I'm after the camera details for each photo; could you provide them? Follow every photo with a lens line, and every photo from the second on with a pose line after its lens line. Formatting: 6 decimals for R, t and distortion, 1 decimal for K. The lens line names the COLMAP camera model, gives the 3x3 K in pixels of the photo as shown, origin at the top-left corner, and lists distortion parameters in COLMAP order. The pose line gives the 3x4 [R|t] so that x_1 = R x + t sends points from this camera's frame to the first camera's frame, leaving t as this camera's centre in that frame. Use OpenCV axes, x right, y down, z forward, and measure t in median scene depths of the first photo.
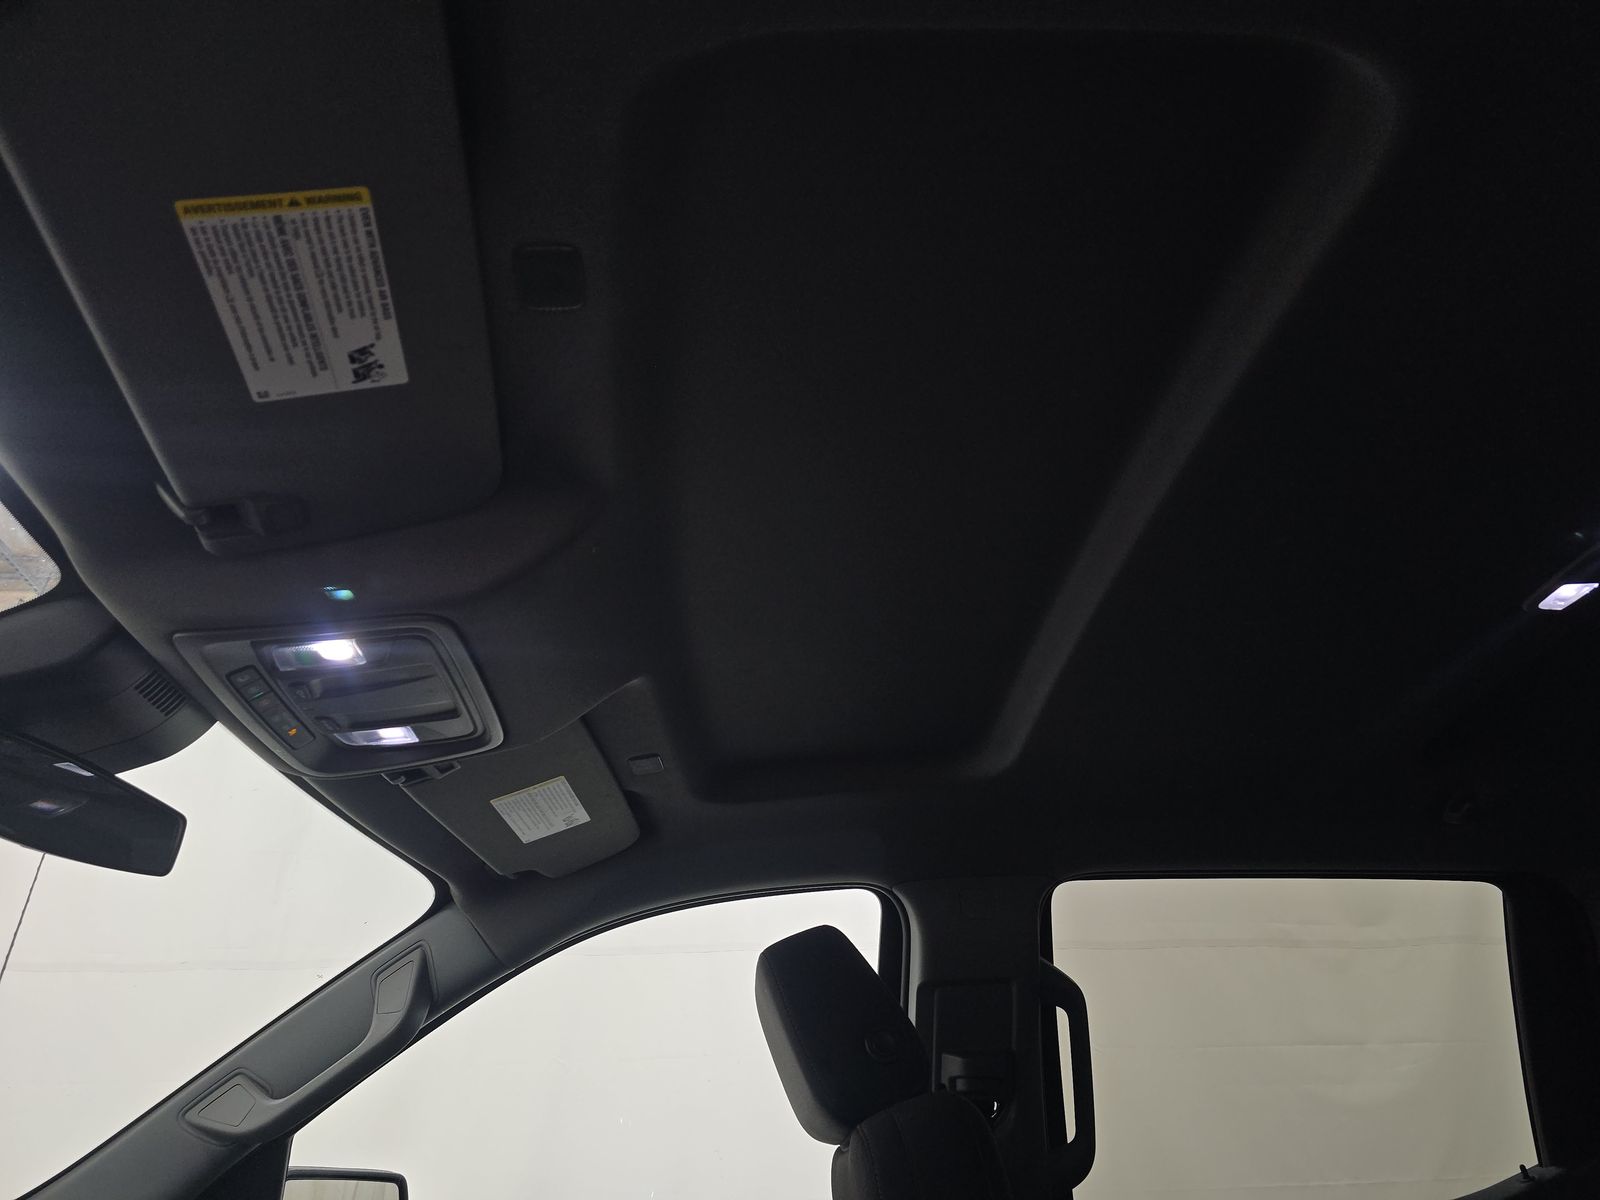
lens RADIAL K [[1075.5, 0, 801.0], [0, 1075.5, 589.1], [0, 0, 1]] dist [0.025053, -0.022409]
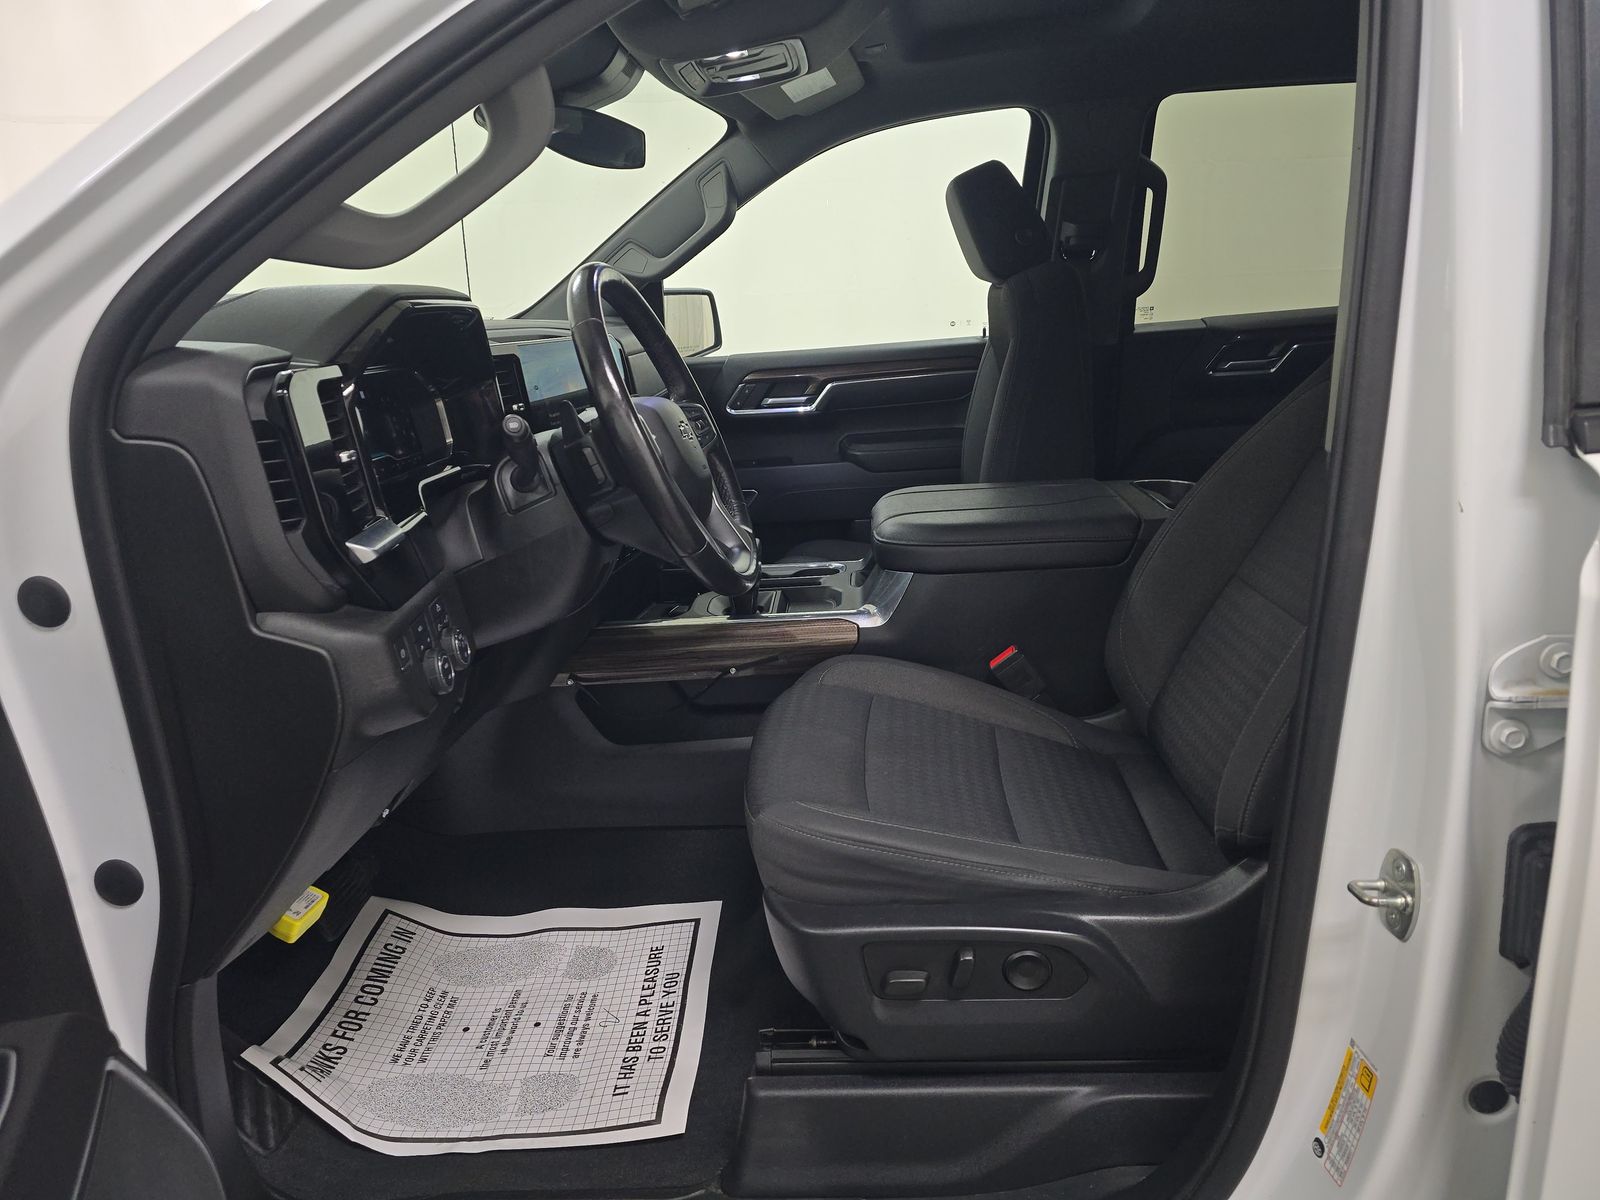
lens RADIAL K [[1075.5, 0, 801.0], [0, 1075.5, 589.1], [0, 0, 1]] dist [0.025053, -0.022409]
pose [[0.992543, 0.025286, -0.119241, -0.044511], [0.067502, 0.700528, 0.710425, -0.329968], [0.101495, -0.713176, 0.693598, -0.491358]]
